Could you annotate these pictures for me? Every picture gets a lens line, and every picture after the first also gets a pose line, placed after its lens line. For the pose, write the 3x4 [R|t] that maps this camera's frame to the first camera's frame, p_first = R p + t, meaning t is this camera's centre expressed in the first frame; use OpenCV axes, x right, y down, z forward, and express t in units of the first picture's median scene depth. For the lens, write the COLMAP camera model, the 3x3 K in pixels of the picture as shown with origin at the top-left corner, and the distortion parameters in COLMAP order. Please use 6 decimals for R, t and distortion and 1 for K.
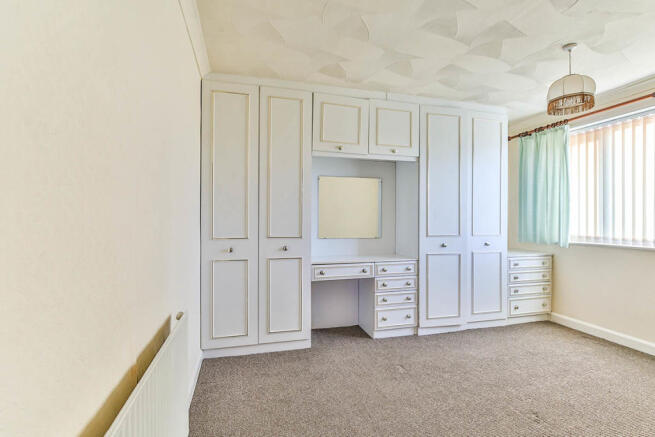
lens RADIAL K [[298.6, 0, 326.6], [0, 298.6, 221.0], [0, 0, 1]] dist [0.008731, 0.000847]
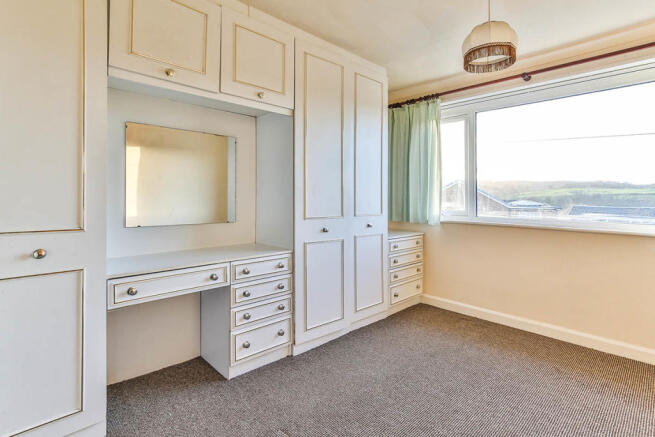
lens RADIAL K [[298.6, 0, 340.5], [0, 298.6, 200.3], [0, 0, 1]] dist [0.008731, 0.000847]
pose [[0.841822, -0.001865, 0.539752, 0.010977], [-0.001329, 0.999984, 0.005529, 0.000722], [-0.539754, -0.005372, 0.841806, 0.328419]]
